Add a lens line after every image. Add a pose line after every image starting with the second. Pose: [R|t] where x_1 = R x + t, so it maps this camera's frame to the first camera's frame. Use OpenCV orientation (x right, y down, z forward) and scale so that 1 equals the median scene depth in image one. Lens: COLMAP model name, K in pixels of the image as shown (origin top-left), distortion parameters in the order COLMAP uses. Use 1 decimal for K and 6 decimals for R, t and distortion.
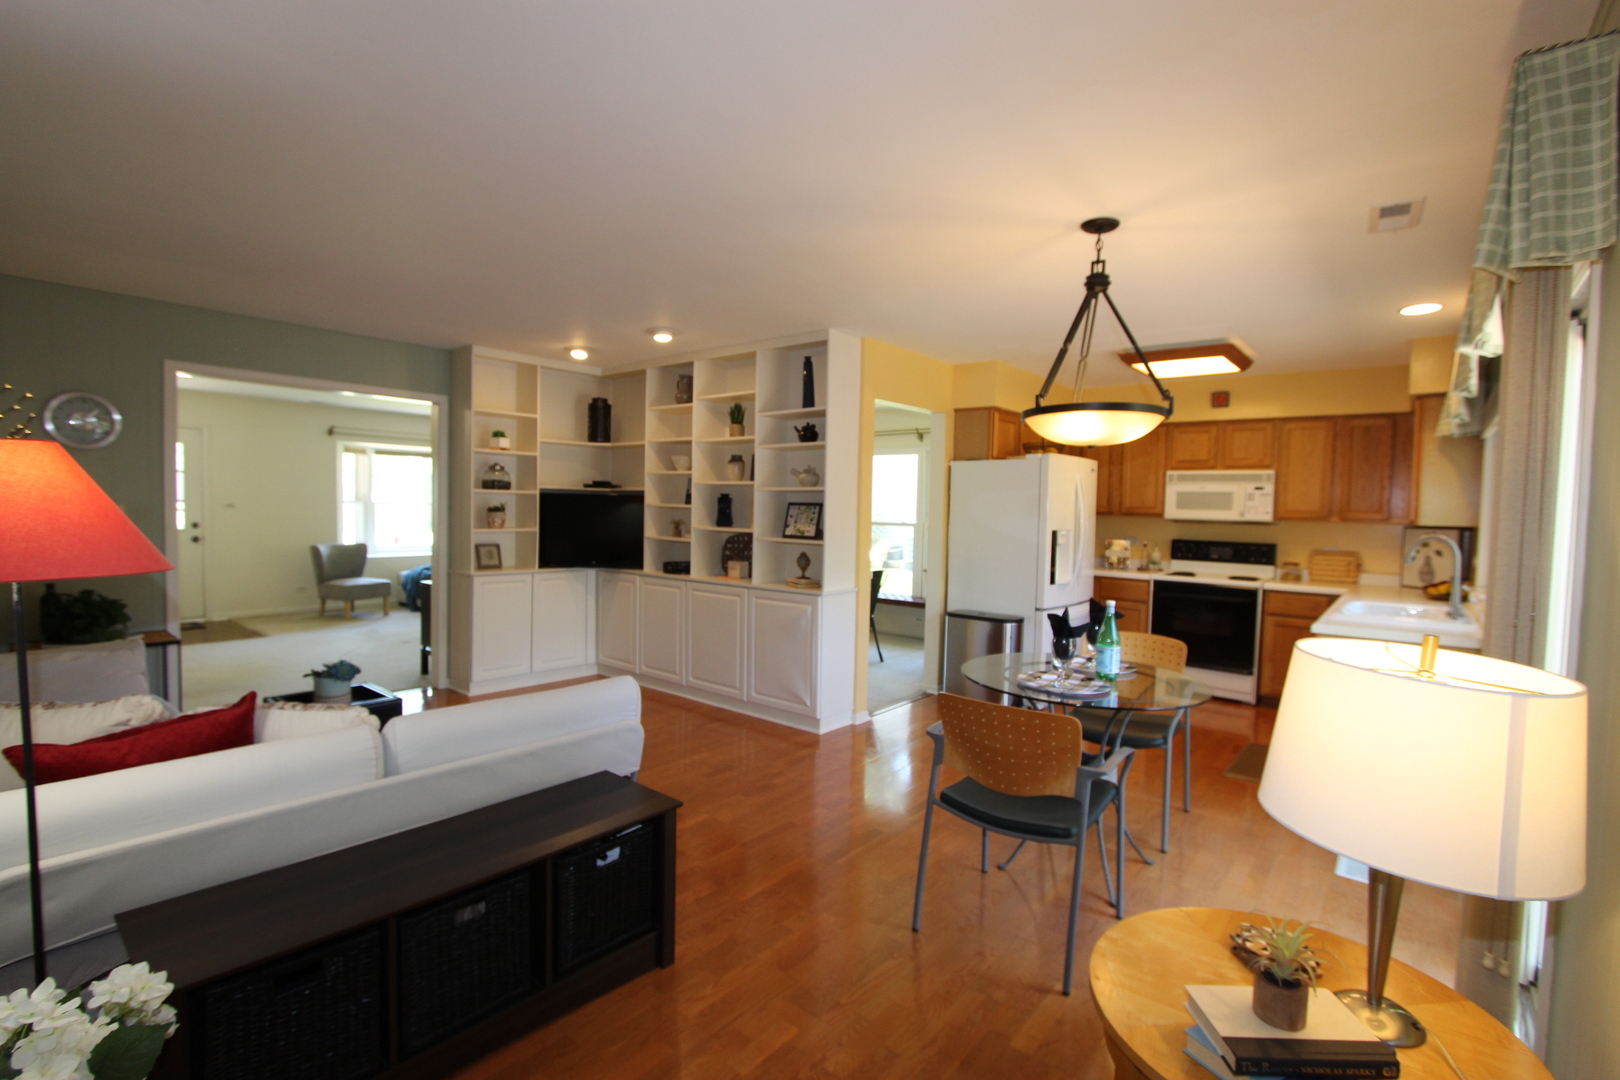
lens RADIAL K [[739.4, 0, 813.4], [0, 739.4, 541.8], [0, 0, 1]] dist [-0.015066, 0.001190]
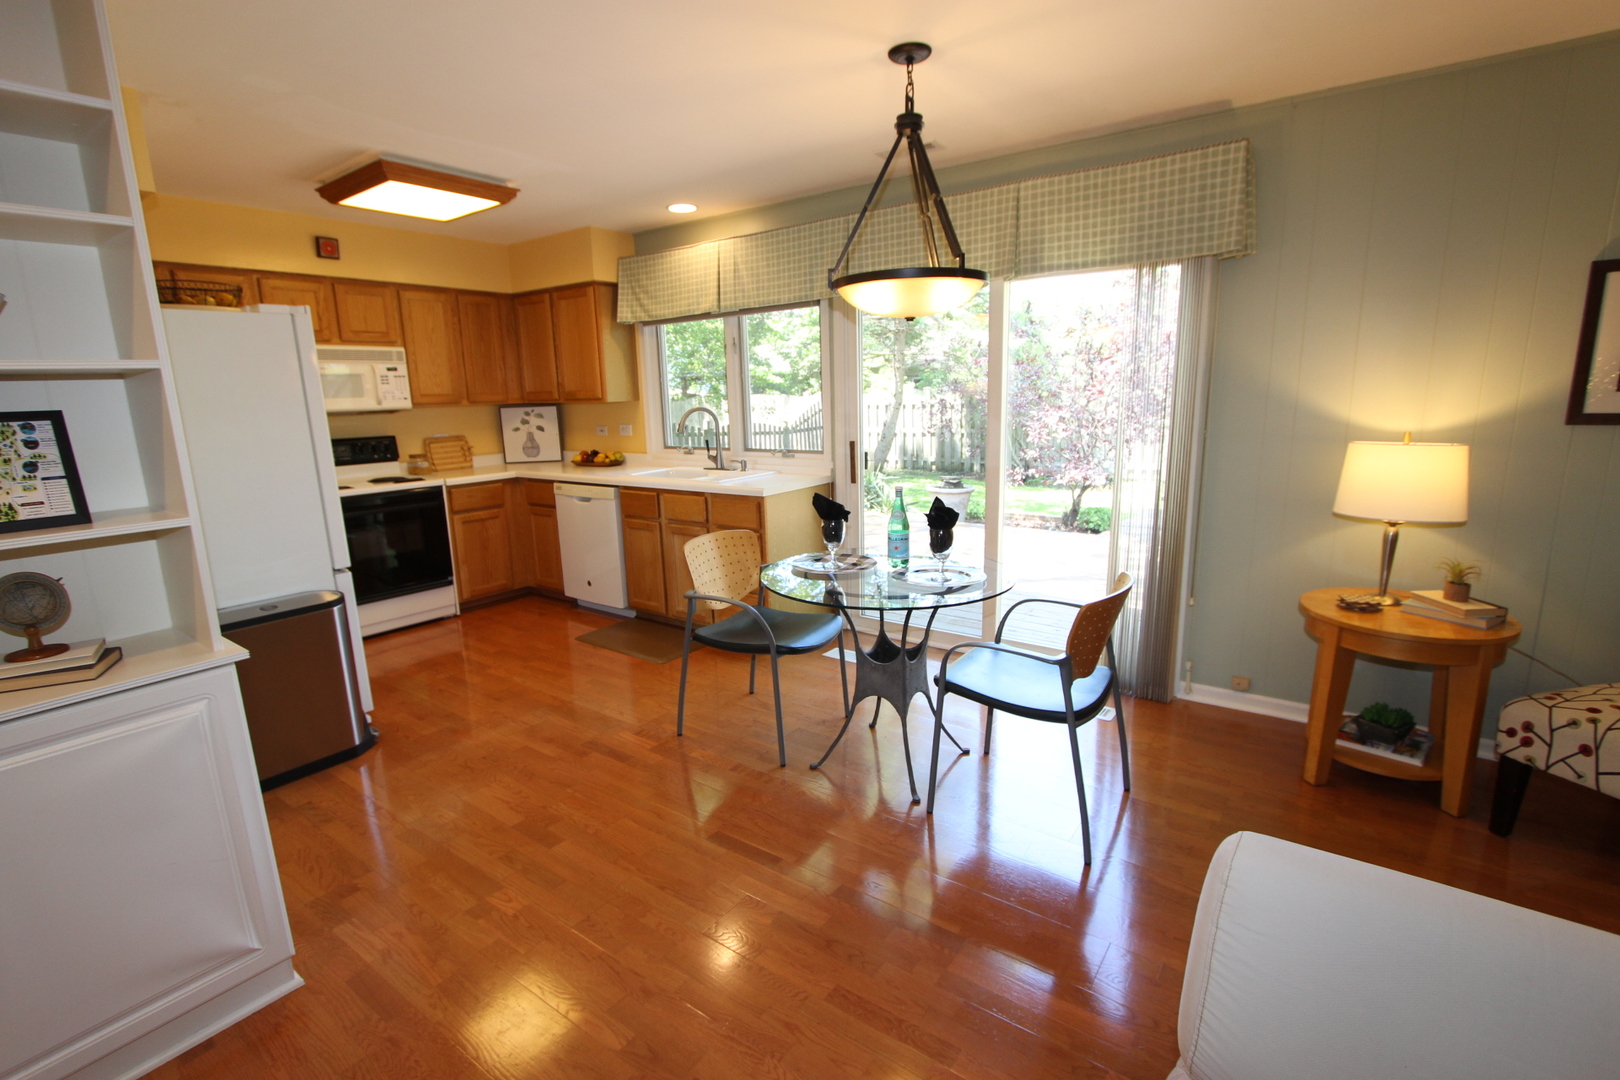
lens RADIAL K [[739.4, 0, 813.4], [0, 739.4, 541.8], [0, 0, 1]] dist [-0.015066, 0.001190]
pose [[-0.064162, -0.222251, 0.972876, -0.300039], [0.068098, 0.971637, 0.226459, -0.041790], [-0.995613, 0.080781, -0.047207, 0.627404]]
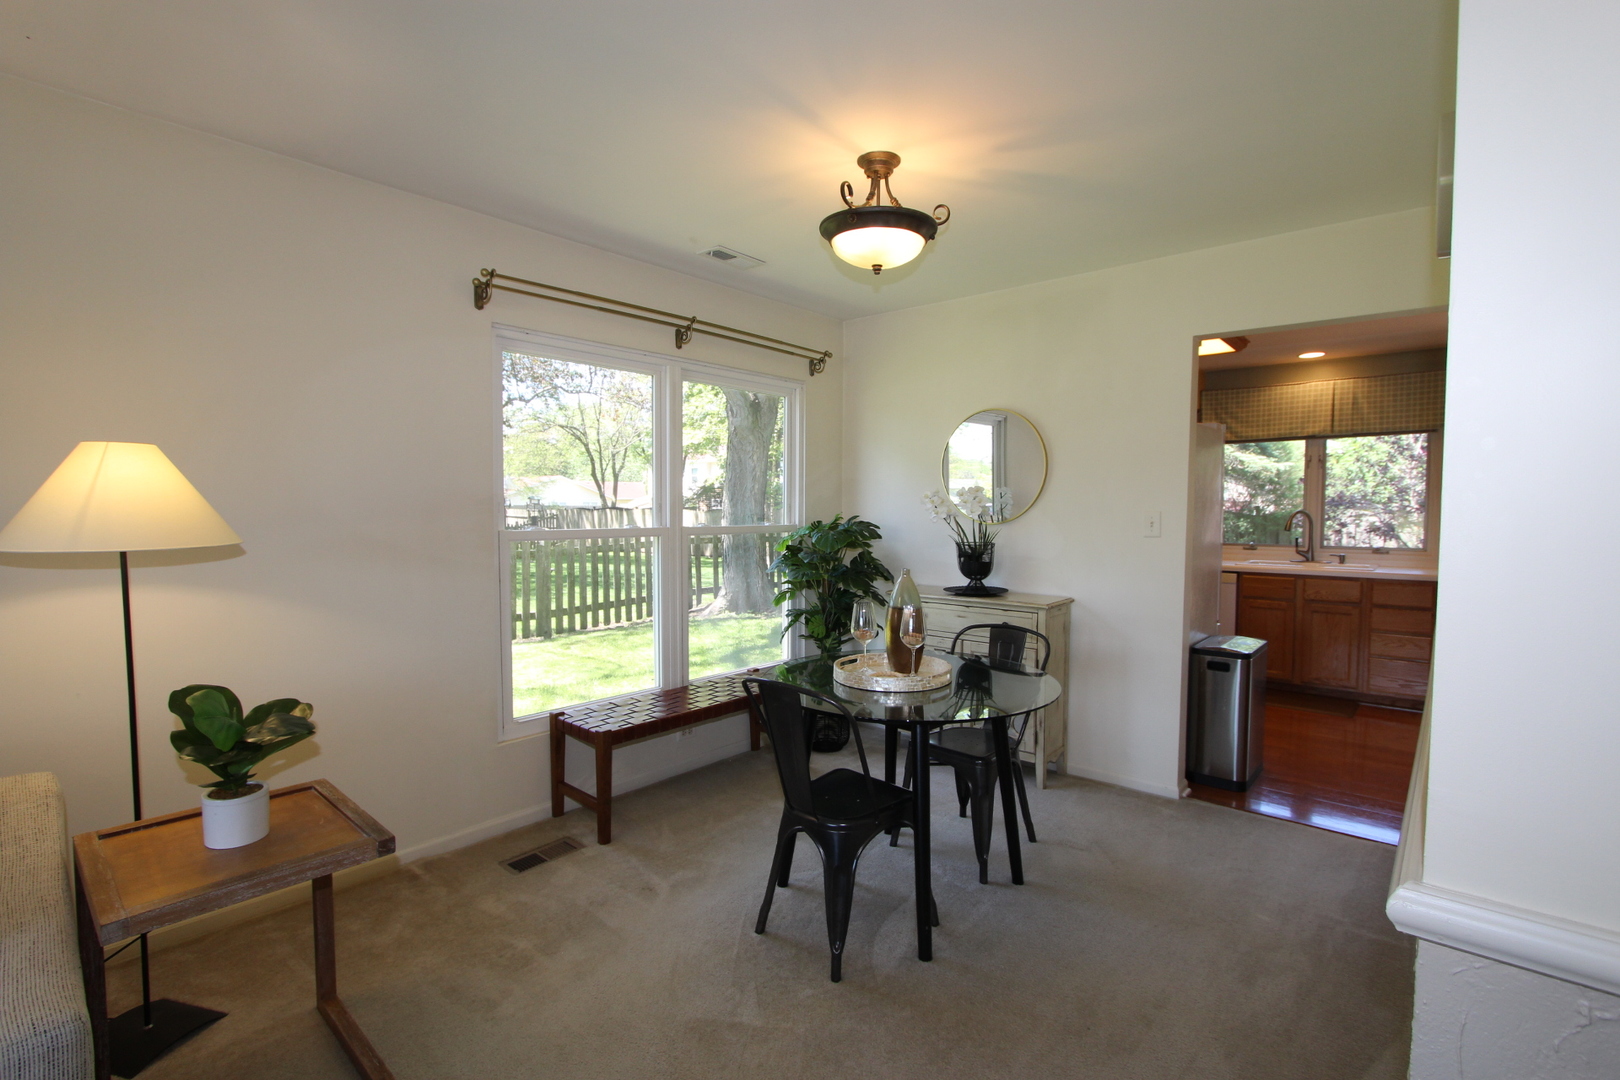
lens RADIAL K [[739.4, 0, 813.4], [0, 739.4, 541.8], [0, 0, 1]] dist [-0.015066, 0.001190]
pose [[0.016526, -0.068451, 0.997518, -0.469920], [0.041768, 0.996830, 0.067712, -0.063626], [-0.998991, 0.040545, 0.019332, 1.387161]]
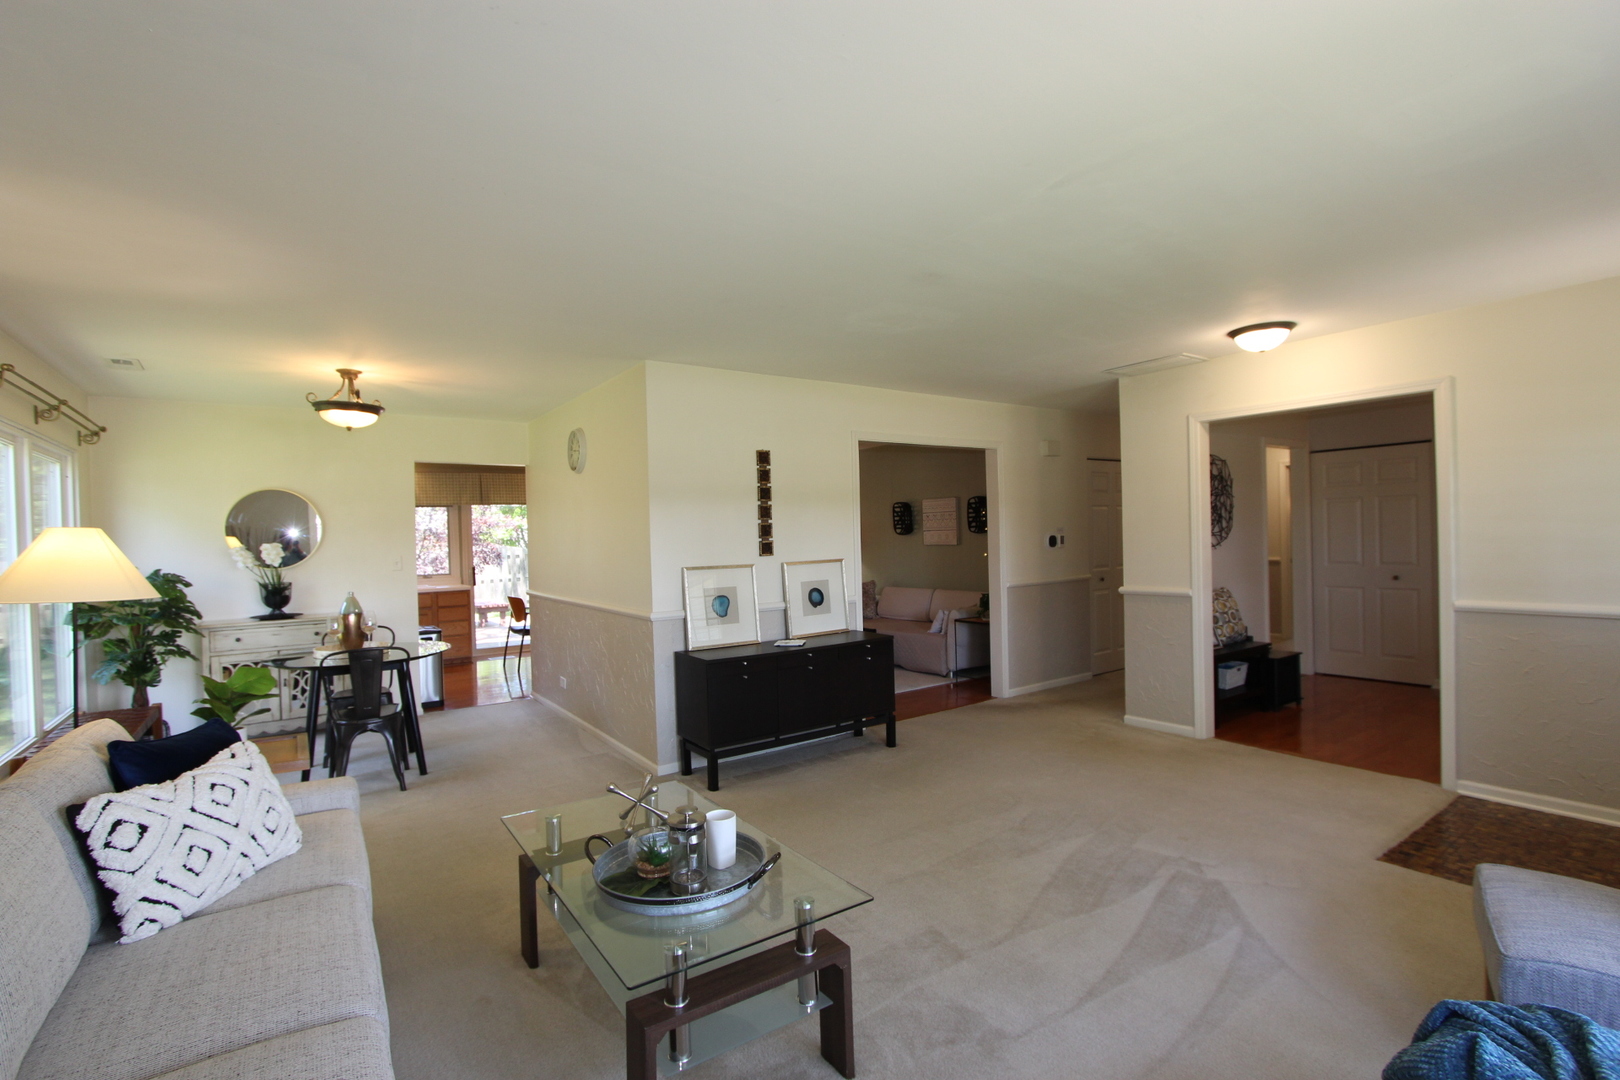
lens RADIAL K [[739.4, 0, 813.4], [0, 739.4, 541.8], [0, 0, 1]] dist [-0.015066, 0.001190]
pose [[-0.964630, 0.003054, 0.263589, -0.736376], [0.018225, 0.998313, 0.055132, -0.107147], [-0.262976, 0.057986, -0.963058, 2.030232]]
